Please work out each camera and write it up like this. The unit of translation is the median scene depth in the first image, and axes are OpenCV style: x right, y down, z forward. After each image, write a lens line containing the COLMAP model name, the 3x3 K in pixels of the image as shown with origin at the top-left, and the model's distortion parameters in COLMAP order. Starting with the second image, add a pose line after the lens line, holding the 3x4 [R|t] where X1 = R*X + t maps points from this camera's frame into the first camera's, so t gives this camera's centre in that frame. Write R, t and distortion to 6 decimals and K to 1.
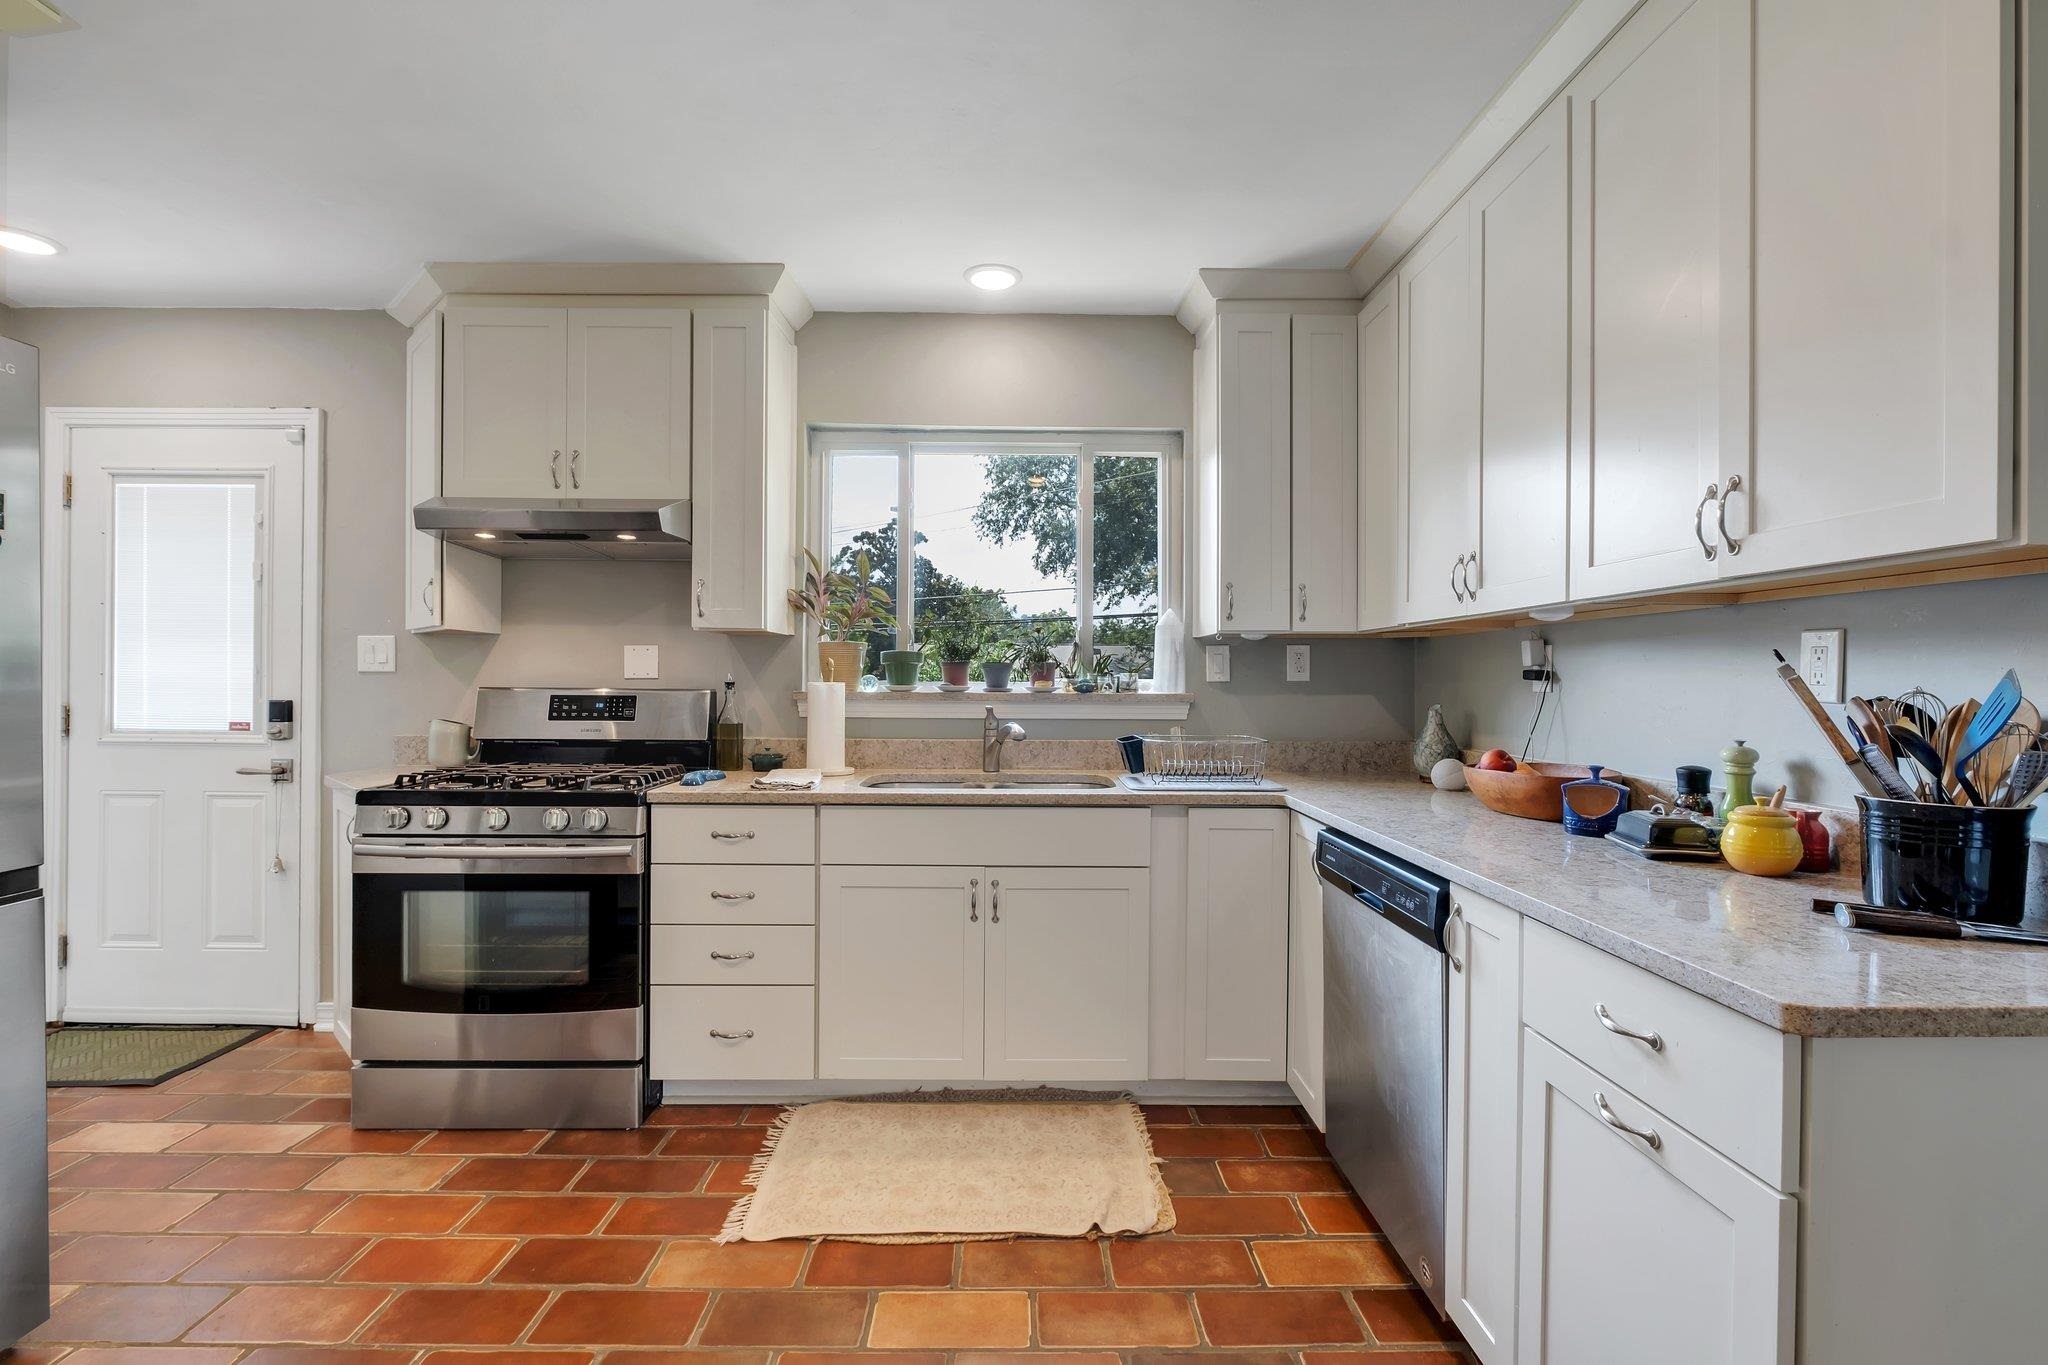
lens RADIAL K [[878.9, 0, 1024.0], [0, 878.9, 682.5], [0, 0, 1]] dist [-0.000203, -0.000008]
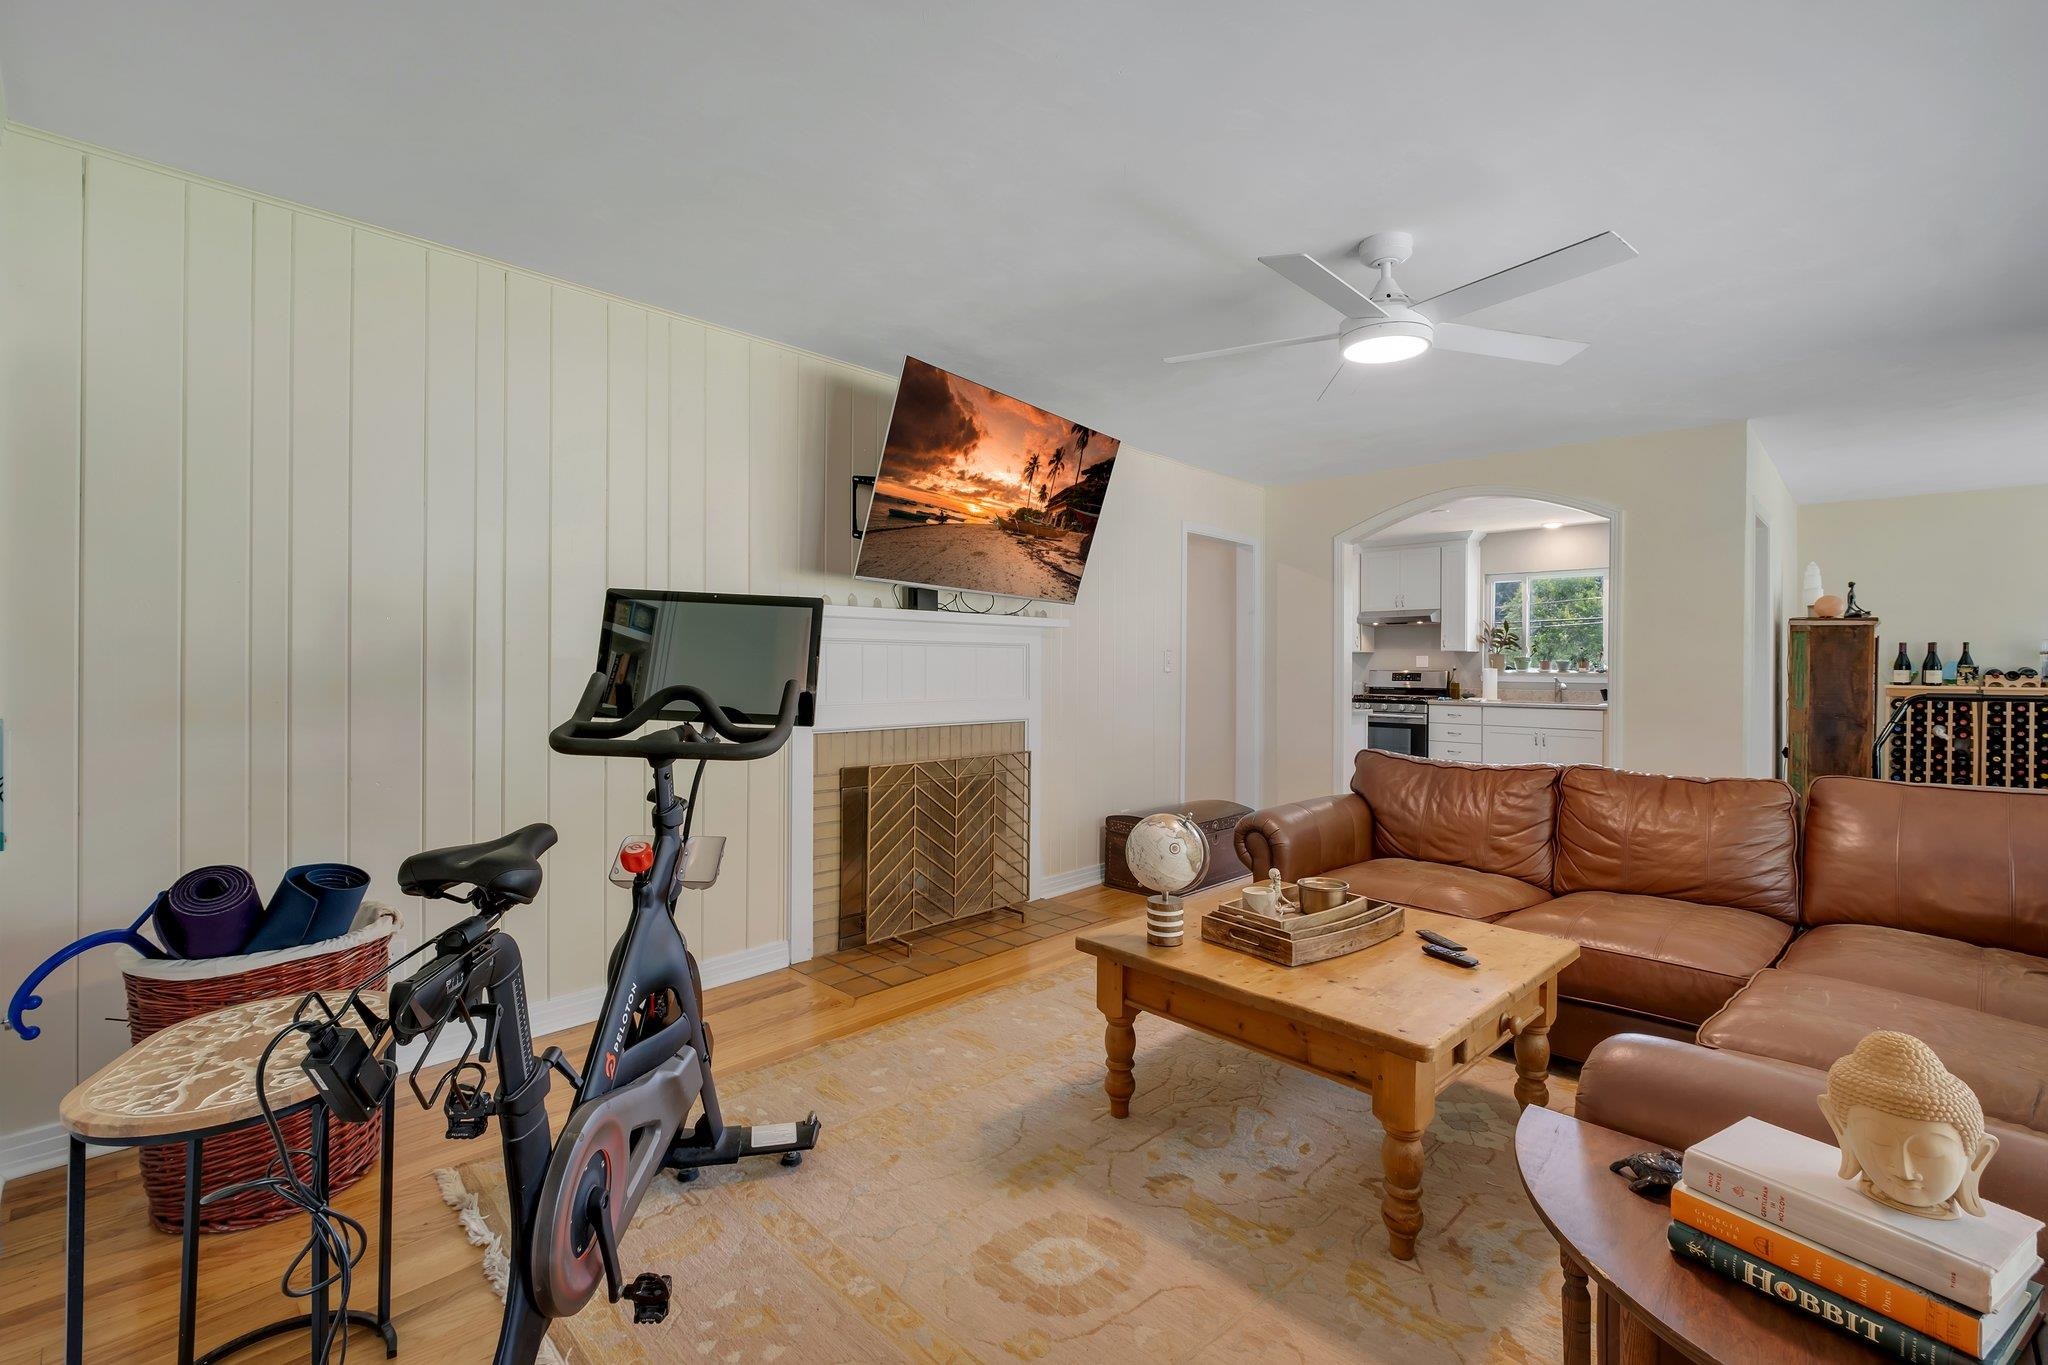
lens RADIAL K [[888.0, 0, 1013.6], [0, 888.0, 662.8], [0, 0, 1]] dist [-0.000183, 0.000315]
pose [[0.702982, -0.004674, -0.711193, 0.784830], [-0.003305, 0.999946, -0.009838, 0.015626], [0.711200, 0.009266, 0.702928, -2.262494]]
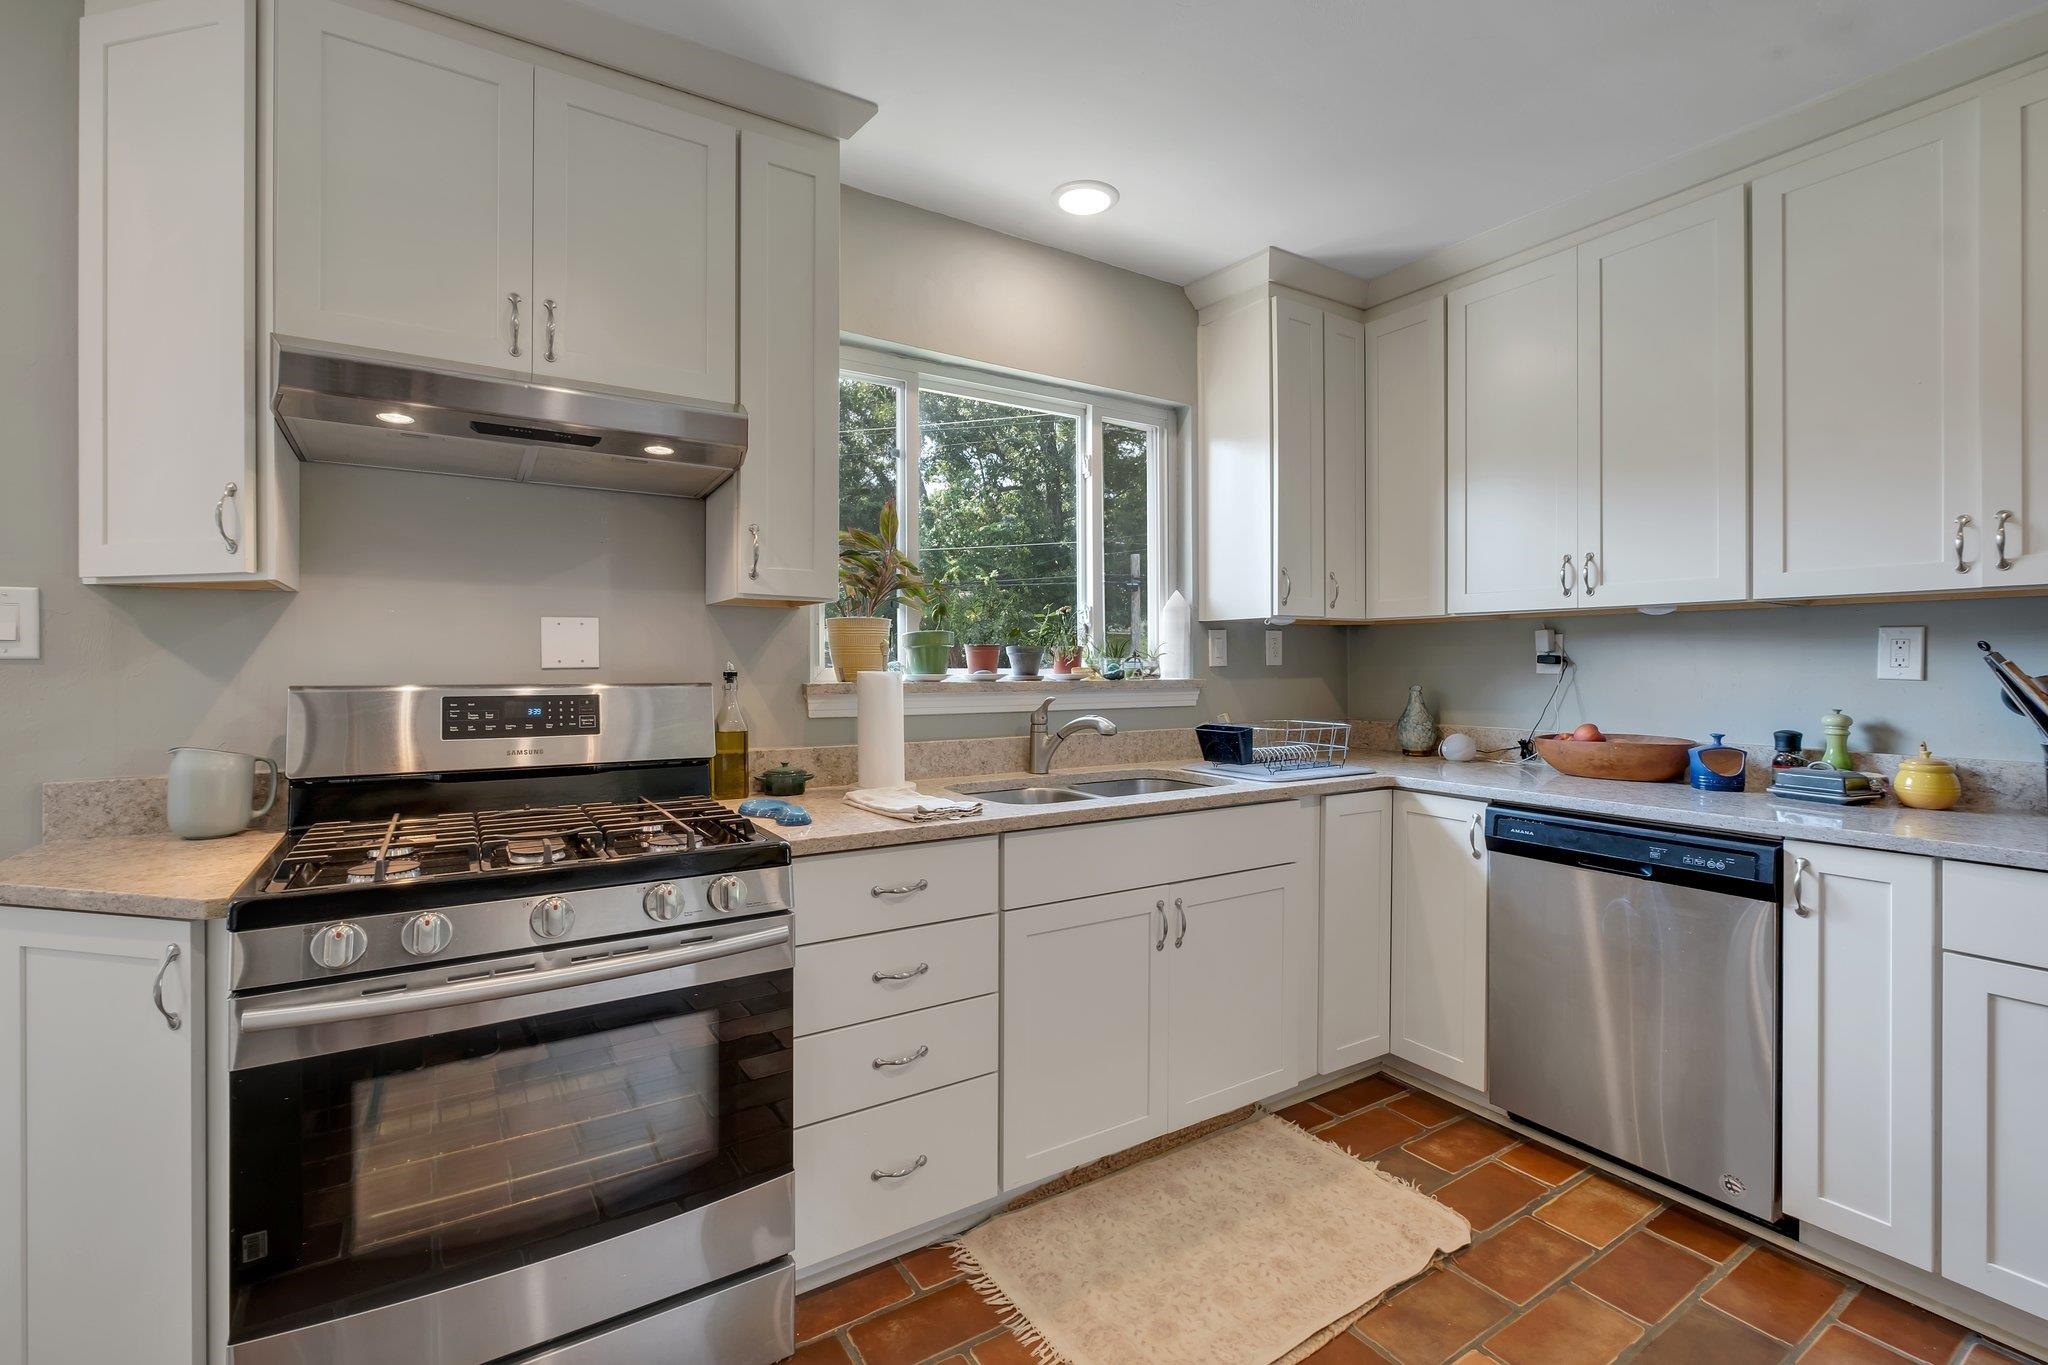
lens RADIAL K [[888.0, 0, 1013.6], [0, 888.0, 662.8], [0, 0, 1]] dist [-0.000183, 0.000315]
pose [[0.854102, -0.004904, 0.520083, -0.558479], [0.006885, 0.999975, -0.001879, -0.005620], [-0.520060, 0.005186, 0.854114, 0.301166]]
